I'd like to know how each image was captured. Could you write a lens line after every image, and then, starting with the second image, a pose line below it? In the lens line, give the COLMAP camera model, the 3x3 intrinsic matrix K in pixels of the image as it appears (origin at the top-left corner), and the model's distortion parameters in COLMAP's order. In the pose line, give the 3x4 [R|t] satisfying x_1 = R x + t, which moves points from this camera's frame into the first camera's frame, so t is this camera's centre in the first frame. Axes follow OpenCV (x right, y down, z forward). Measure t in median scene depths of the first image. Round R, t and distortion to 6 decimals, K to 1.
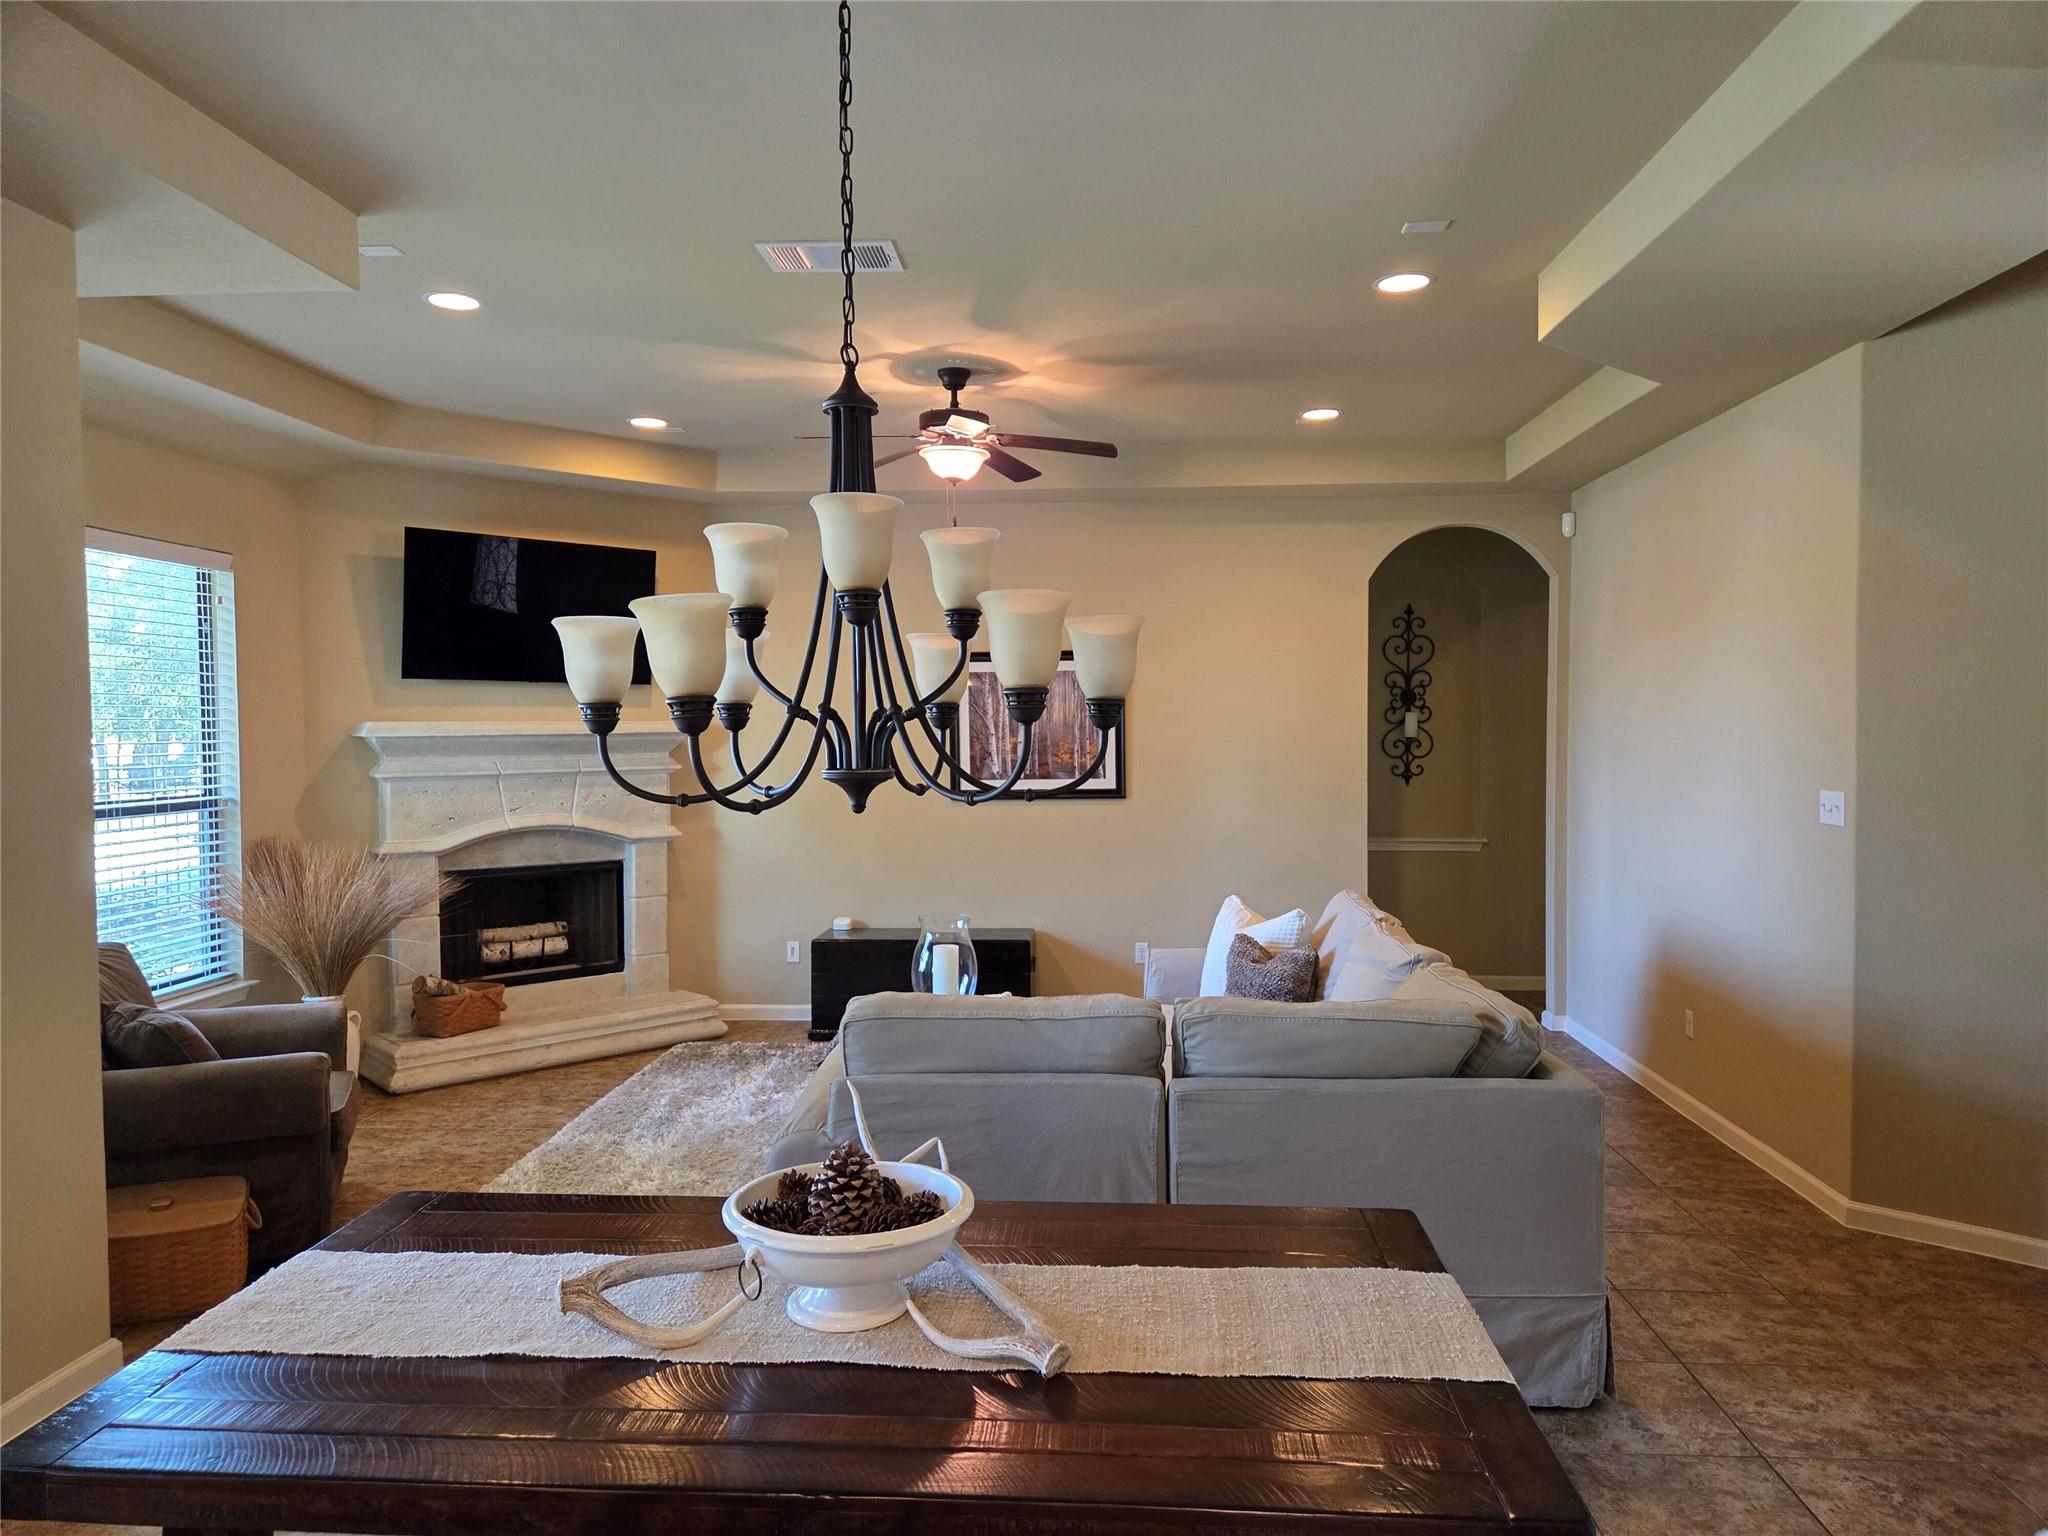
lens RADIAL K [[1363.3, 0, 1028.2], [0, 1363.3, 734.3], [0, 0, 1]] dist [0.124241, -0.153839]
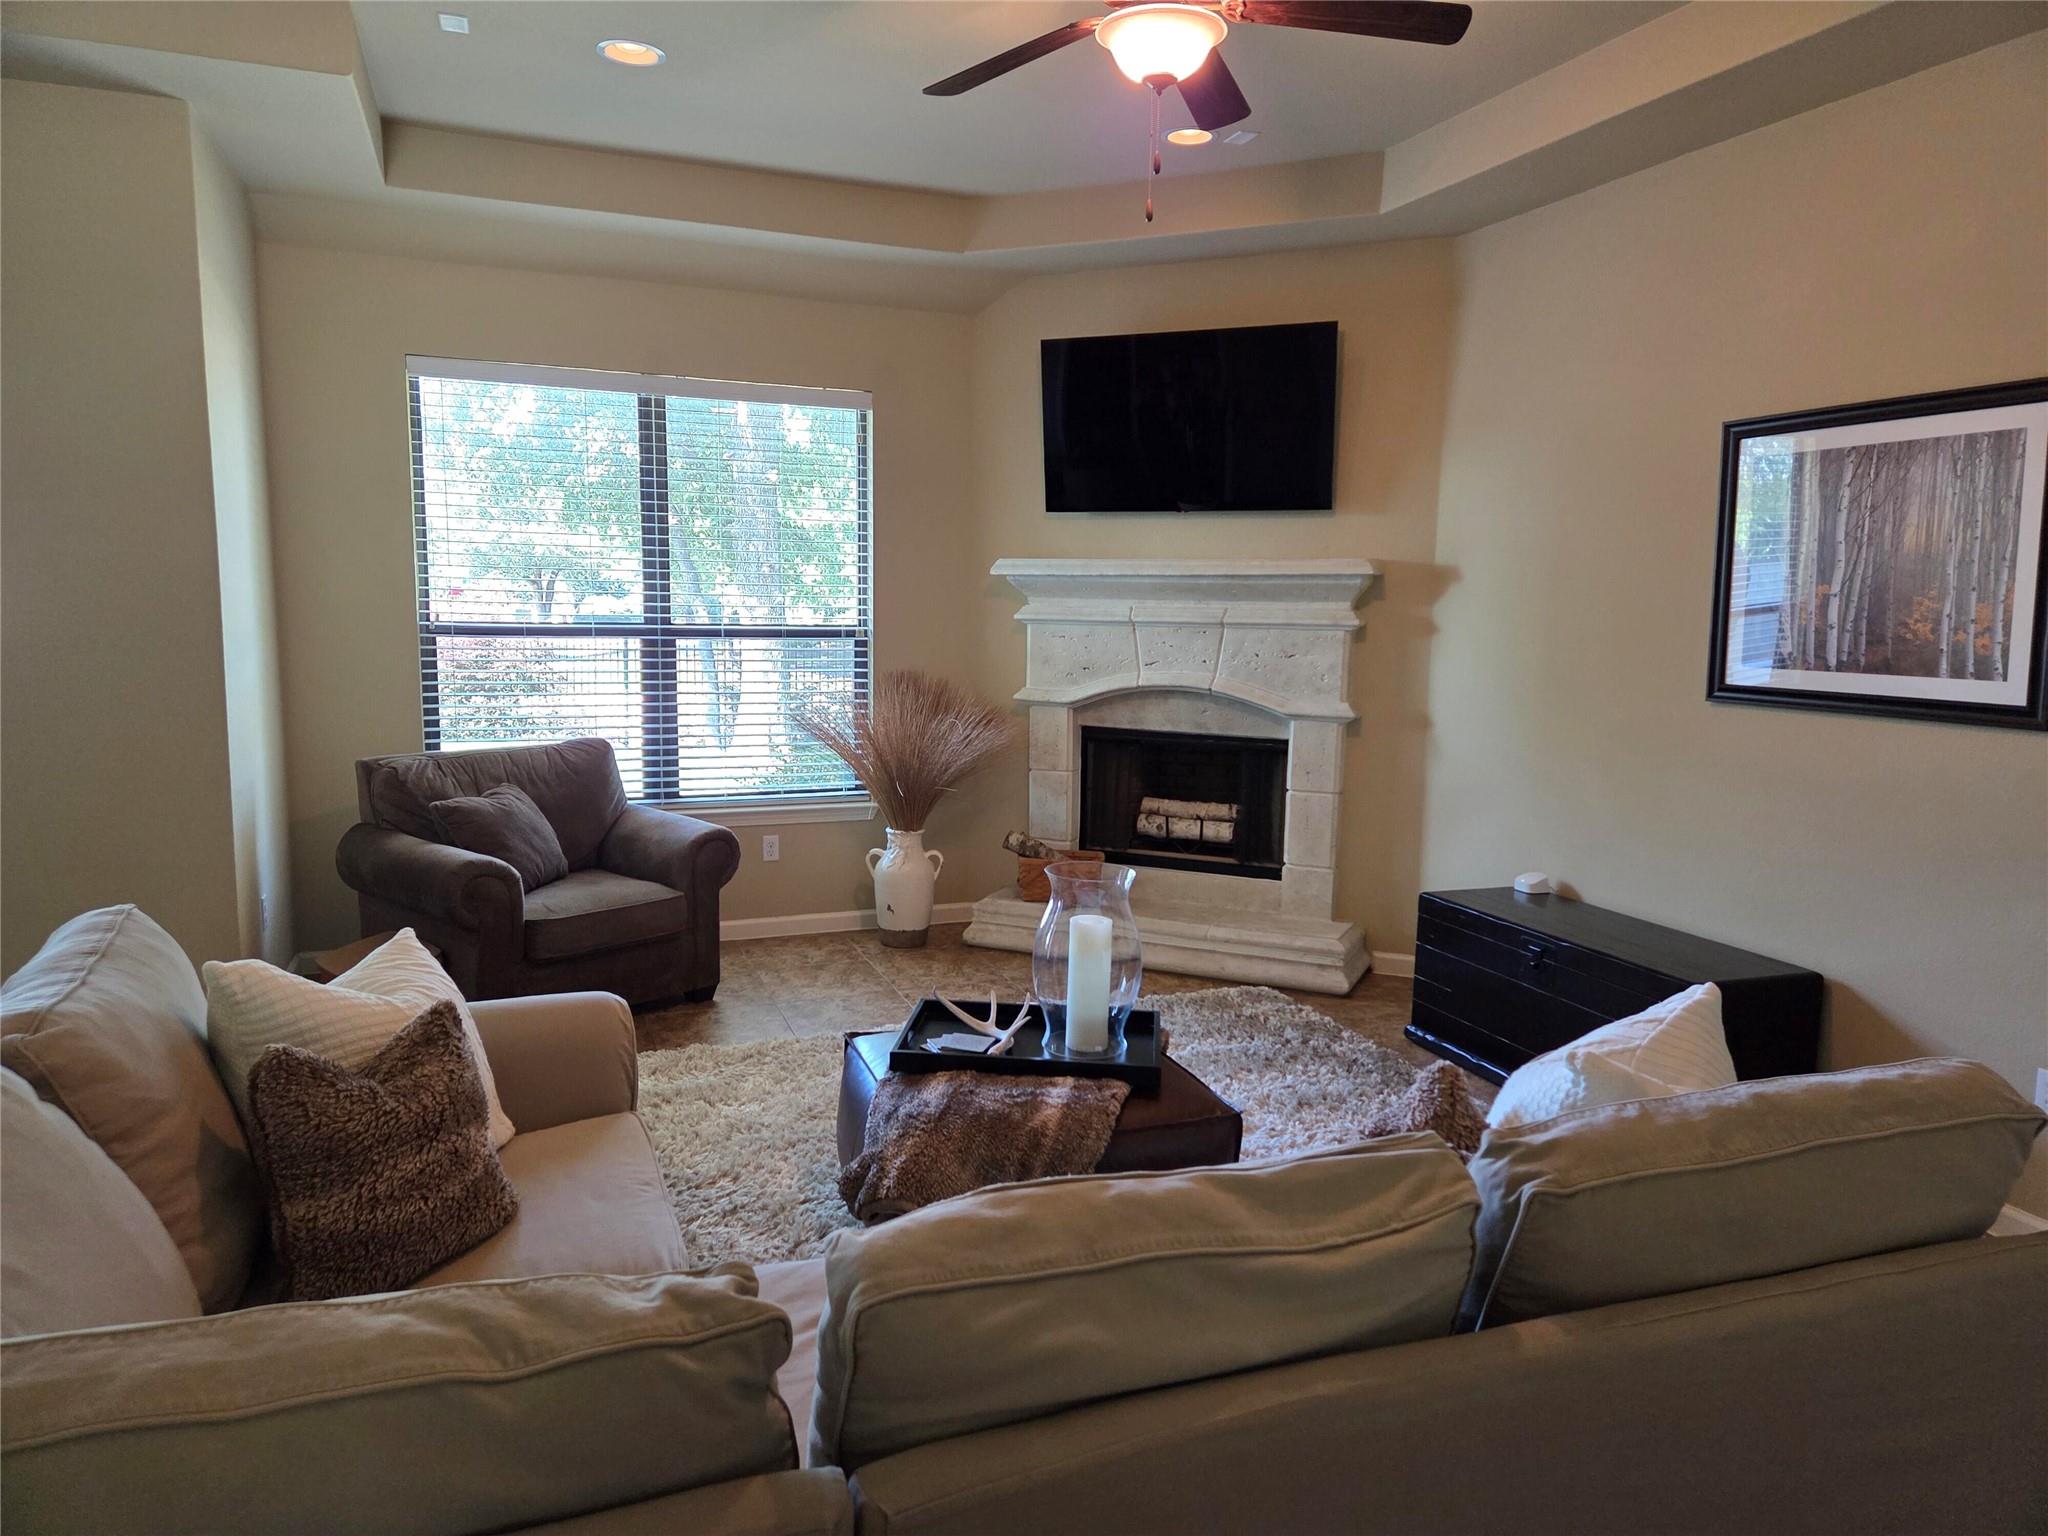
lens RADIAL K [[1363.3, 0, 1028.2], [0, 1363.3, 734.3], [0, 0, 1]] dist [0.124241, -0.153839]
pose [[0.419958, 0.105800, -0.901355, 0.359180], [-0.023597, 0.994119, 0.105694, 0.010521], [0.907237, -0.023118, 0.419985, 0.573493]]
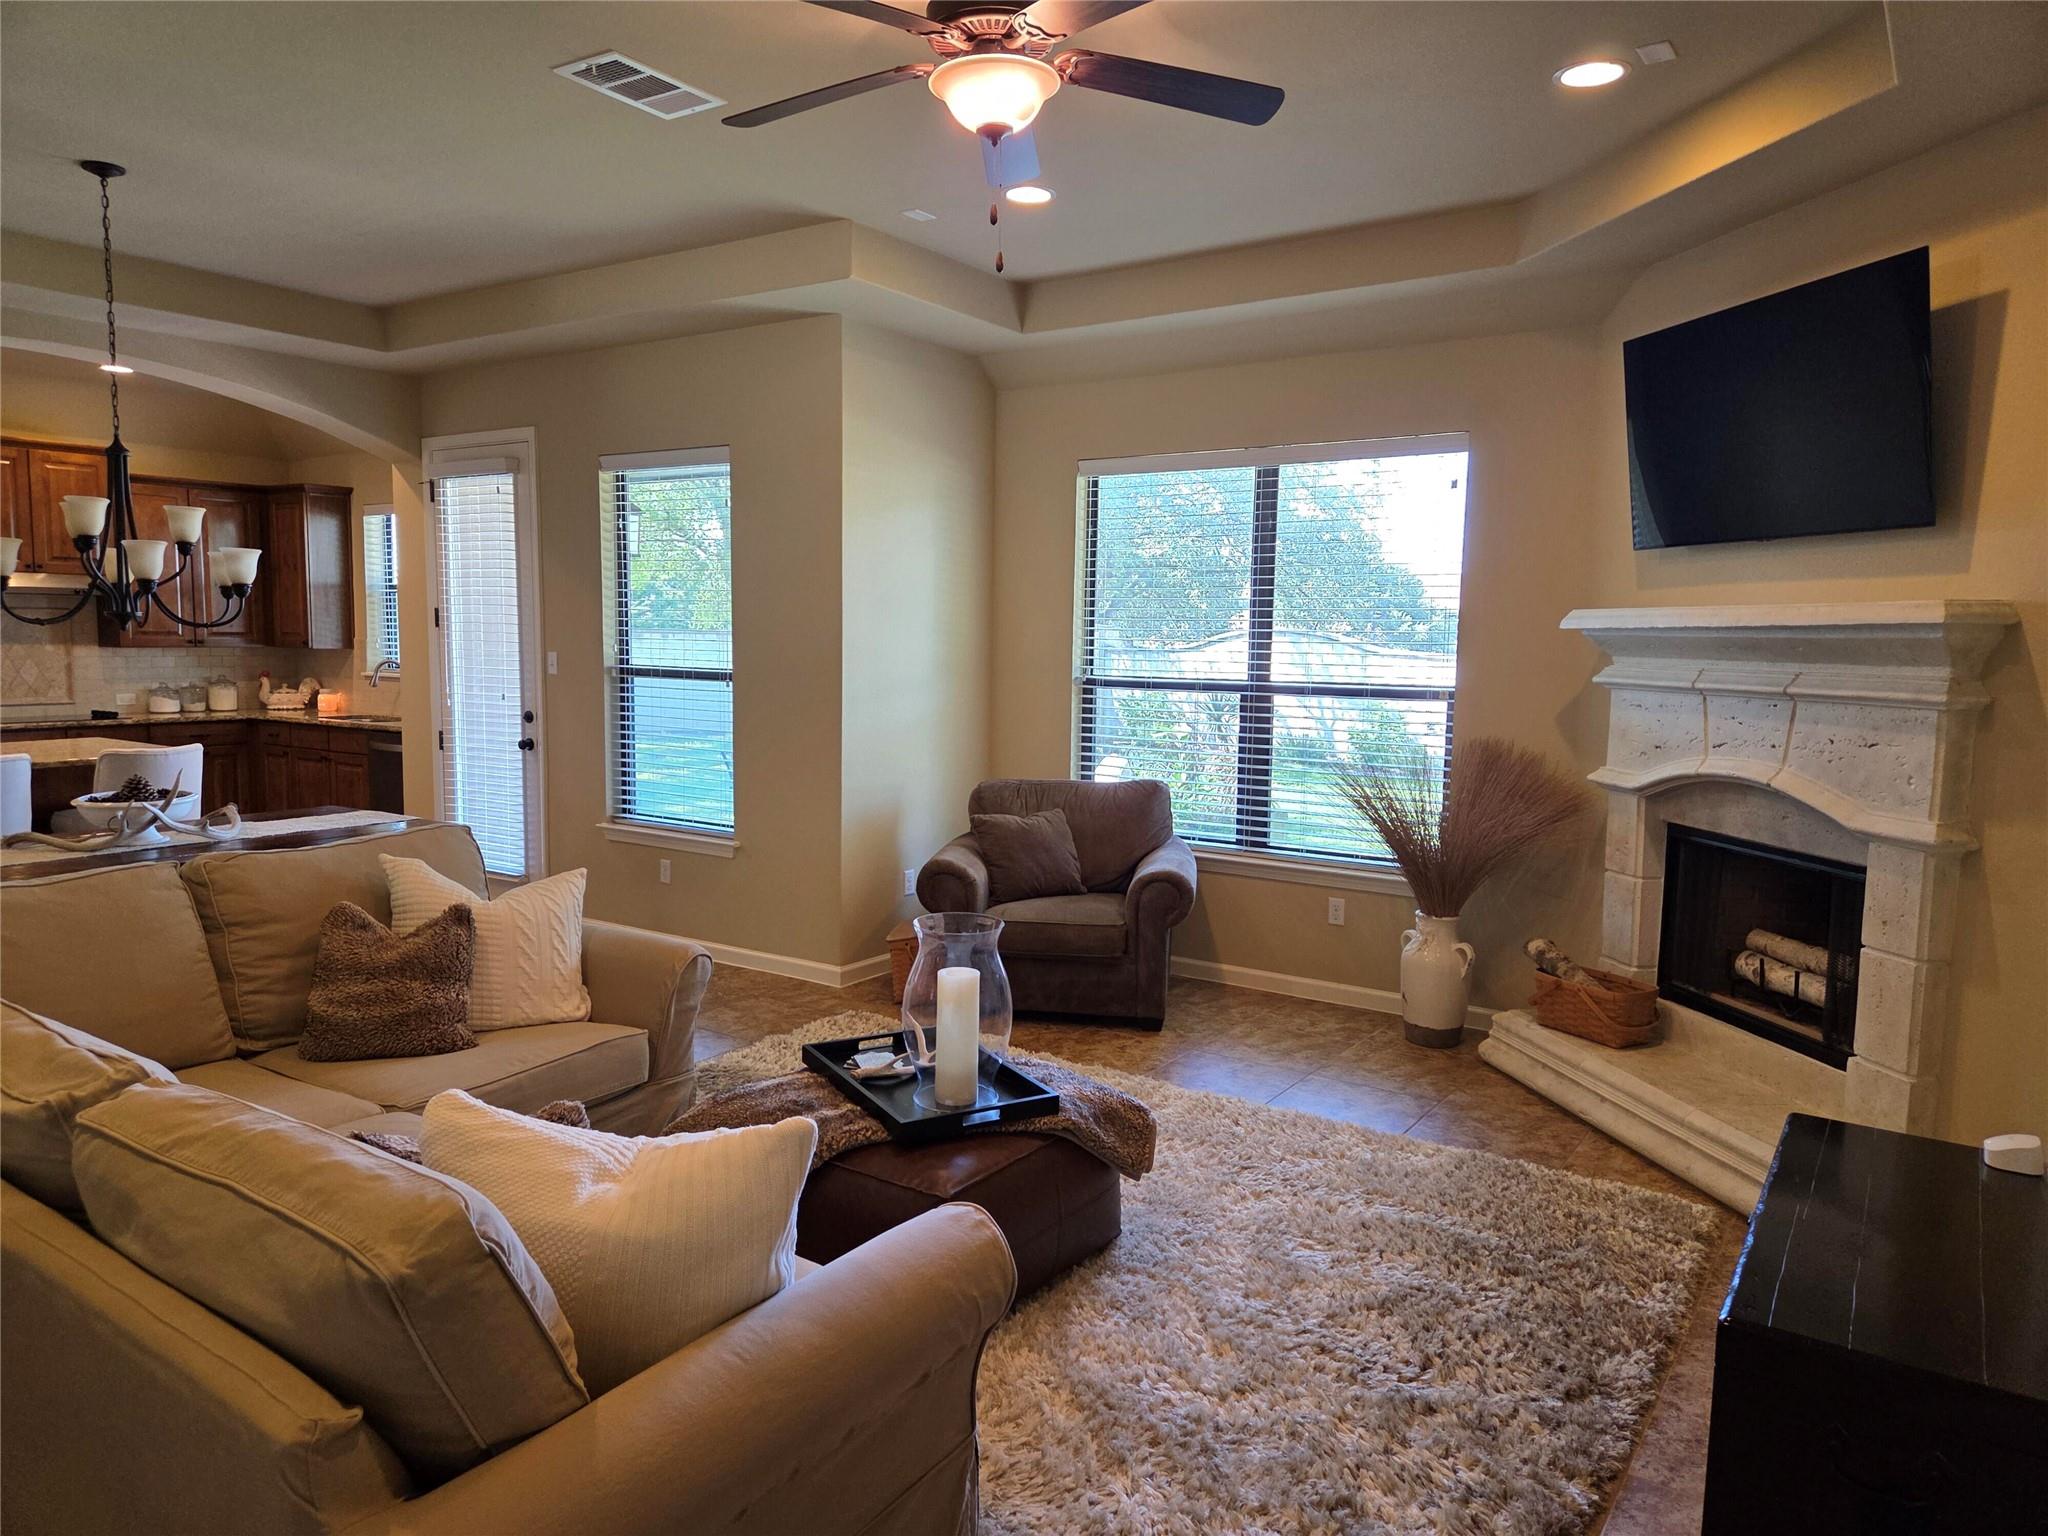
lens RADIAL K [[1363.3, 0, 1028.2], [0, 1363.3, 734.3], [0, 0, 1]] dist [0.124241, -0.153839]
pose [[-0.503148, 0.060215, -0.862100, 0.337906], [-0.018994, 0.996558, 0.080692, 0.003634], [0.863992, 0.056975, -0.500272, 1.040829]]
